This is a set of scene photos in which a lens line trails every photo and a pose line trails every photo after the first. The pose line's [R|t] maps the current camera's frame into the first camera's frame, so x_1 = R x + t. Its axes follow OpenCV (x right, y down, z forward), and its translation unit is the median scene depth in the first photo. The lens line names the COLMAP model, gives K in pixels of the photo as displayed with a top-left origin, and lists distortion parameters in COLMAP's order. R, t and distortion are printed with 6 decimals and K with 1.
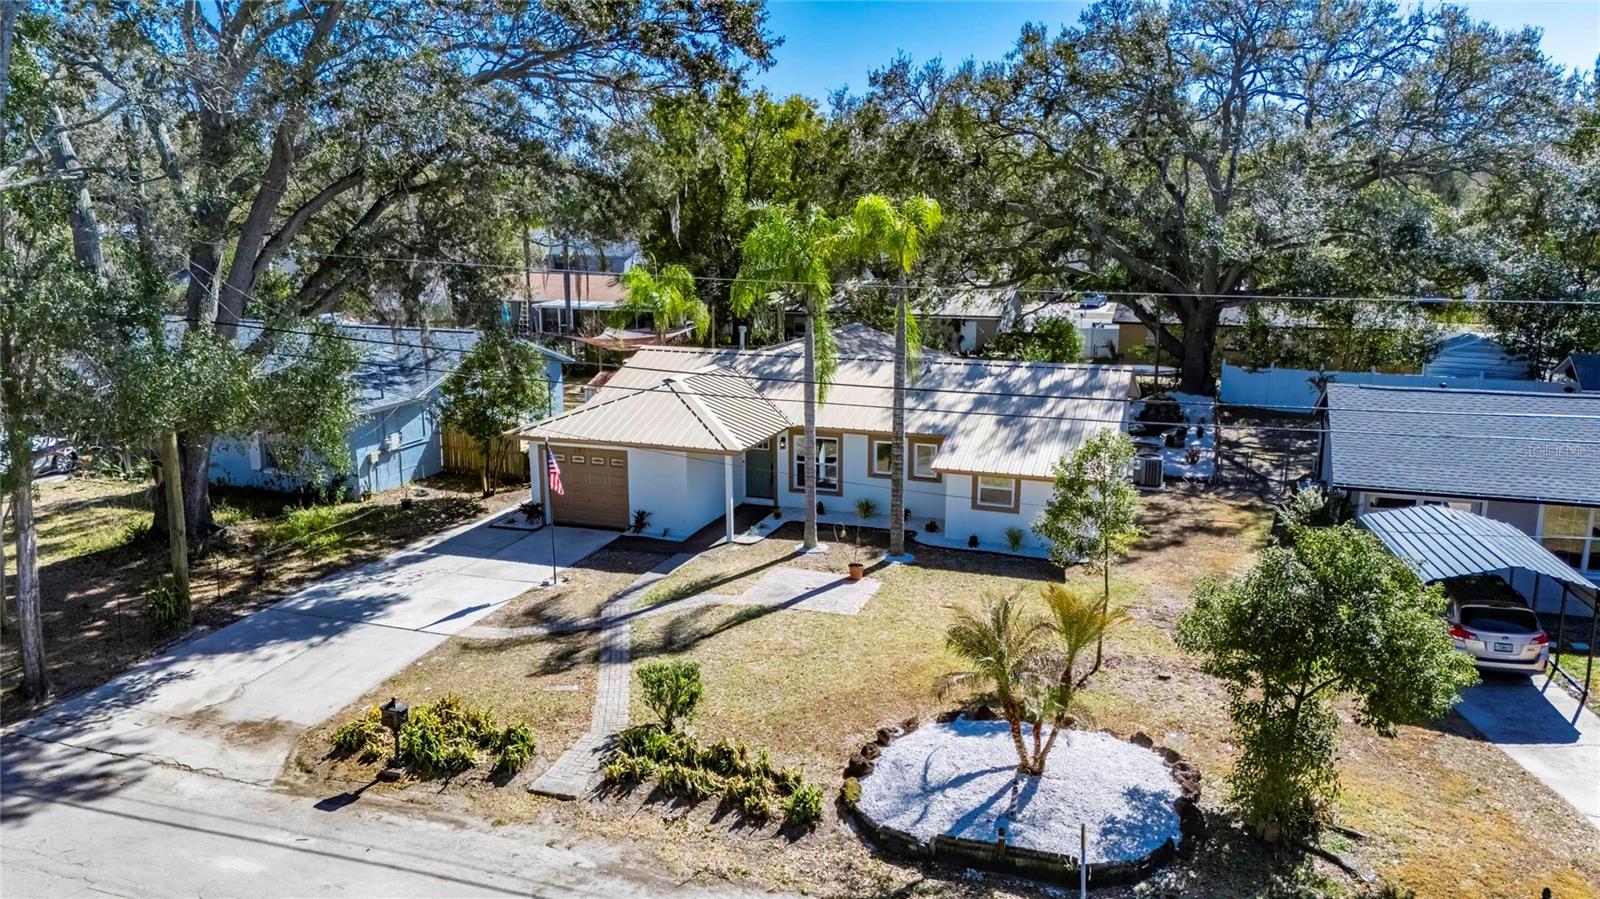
lens RADIAL K [[1181.7, 0, 809.0], [0, 1181.7, 450.1], [0, 0, 1]] dist [0.062762, -0.052307]
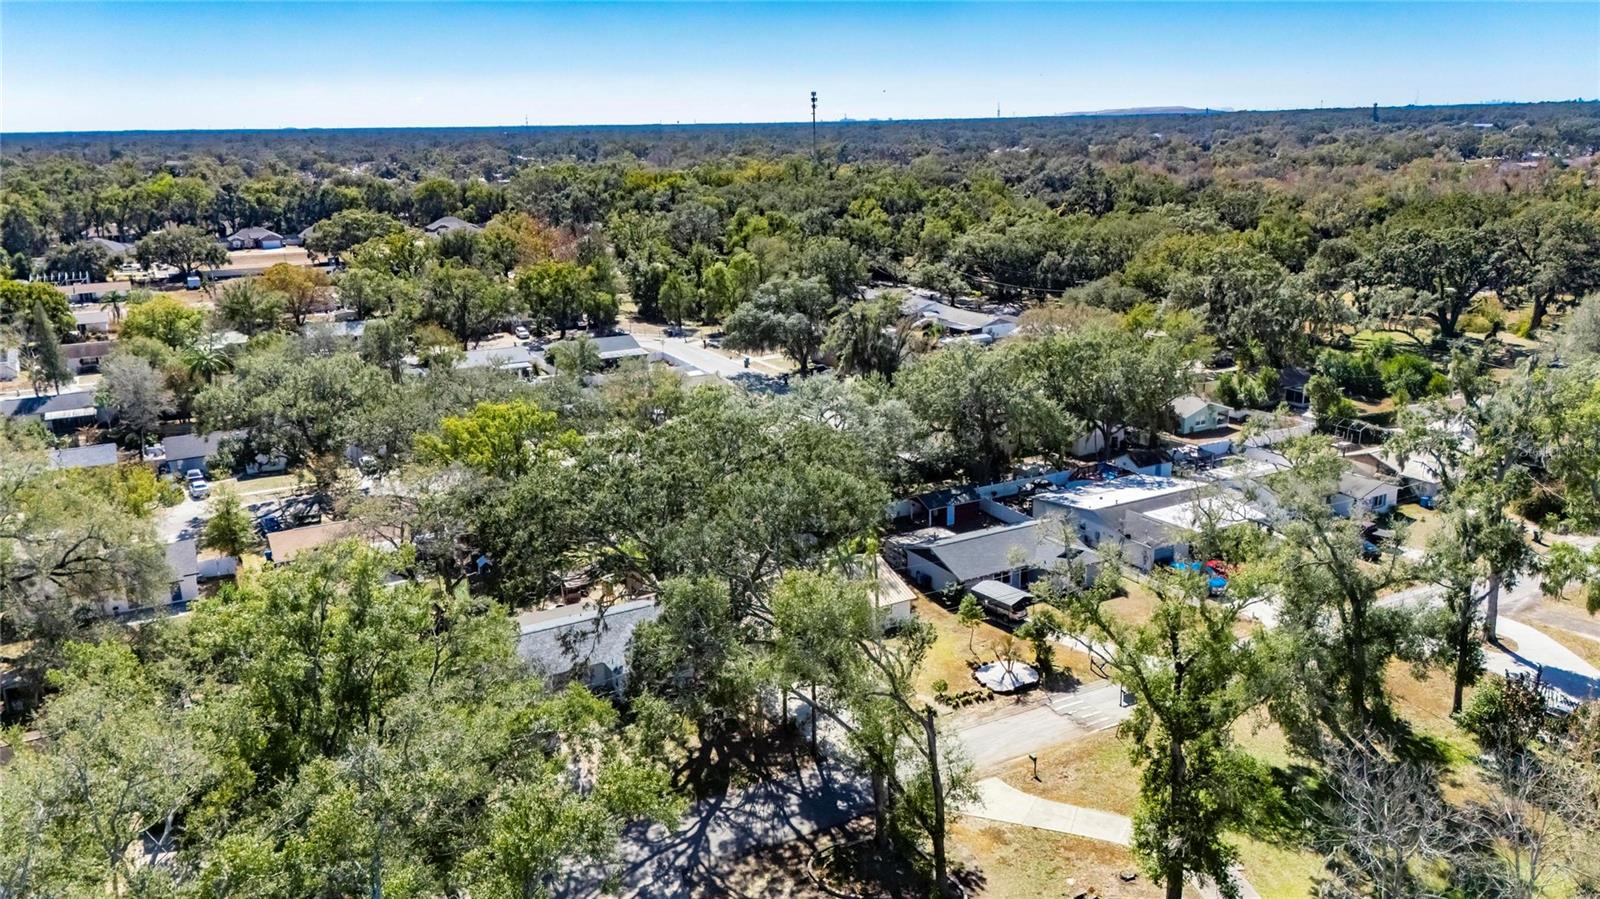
lens RADIAL K [[1181.7, 0, 809.0], [0, 1181.7, 450.1], [0, 0, 1]] dist [0.062762, -0.052307]
pose [[0.658005, -0.214824, 0.721720, -2.974728], [0.178455, 0.975626, 0.127699, -1.127630], [-0.731562, 0.044768, 0.680304, -1.440995]]
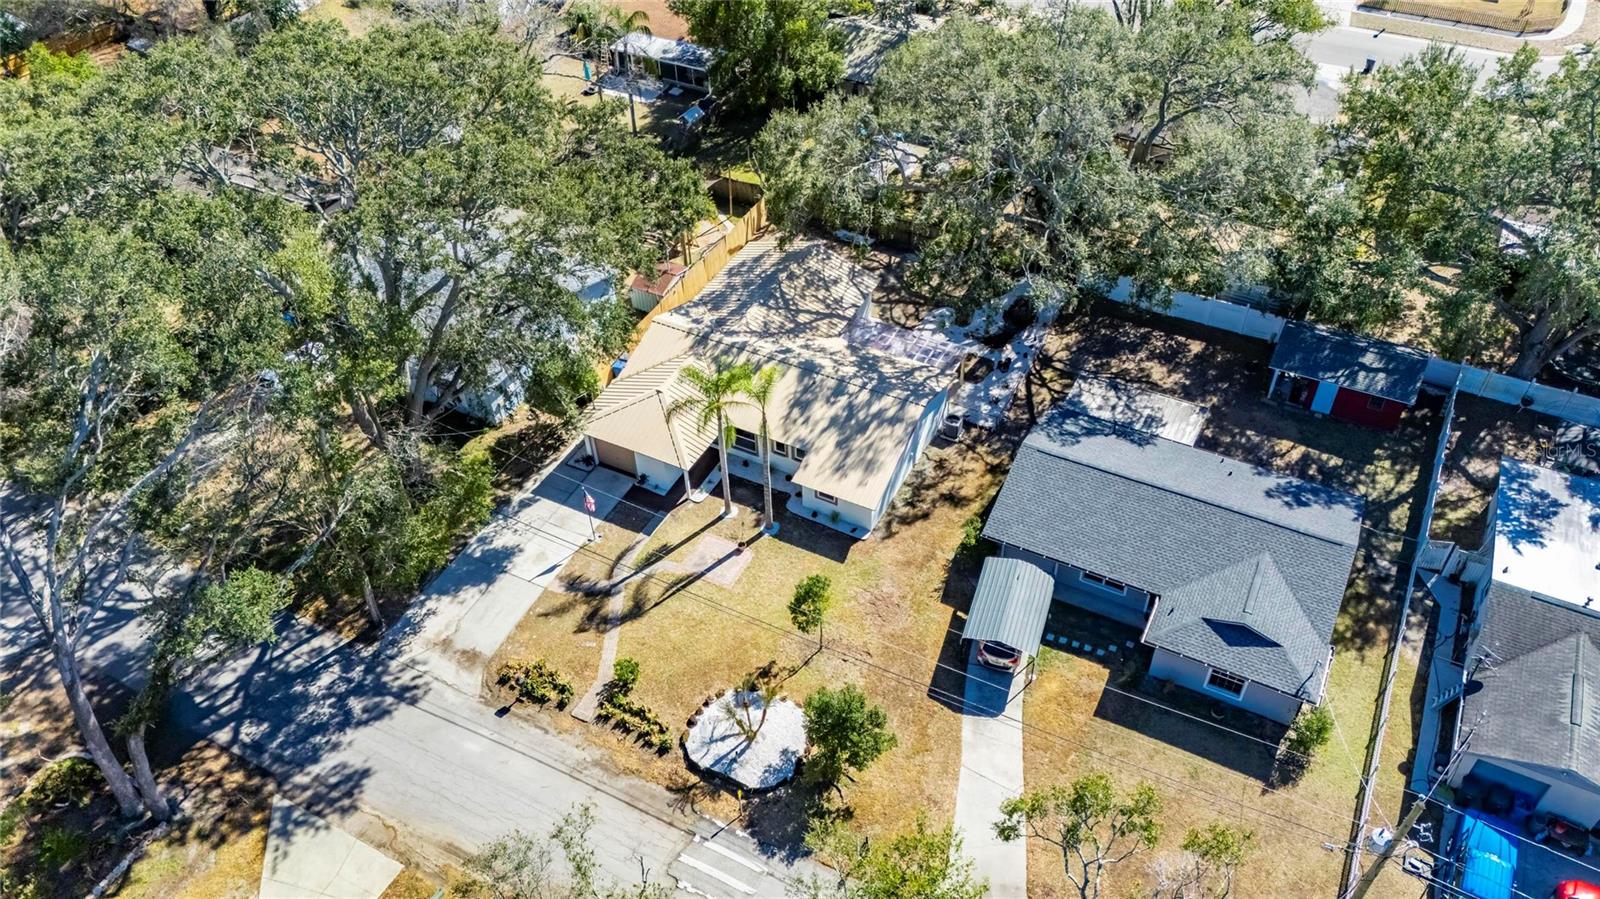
lens RADIAL K [[1181.7, 0, 809.0], [0, 1181.7, 450.1], [0, 0, 1]] dist [0.062762, -0.052307]
pose [[0.990841, 0.075686, -0.111828, 0.444527], [-0.007088, 0.856164, 0.516656, -1.304713], [0.134846, -0.511131, 0.848859, -0.719281]]
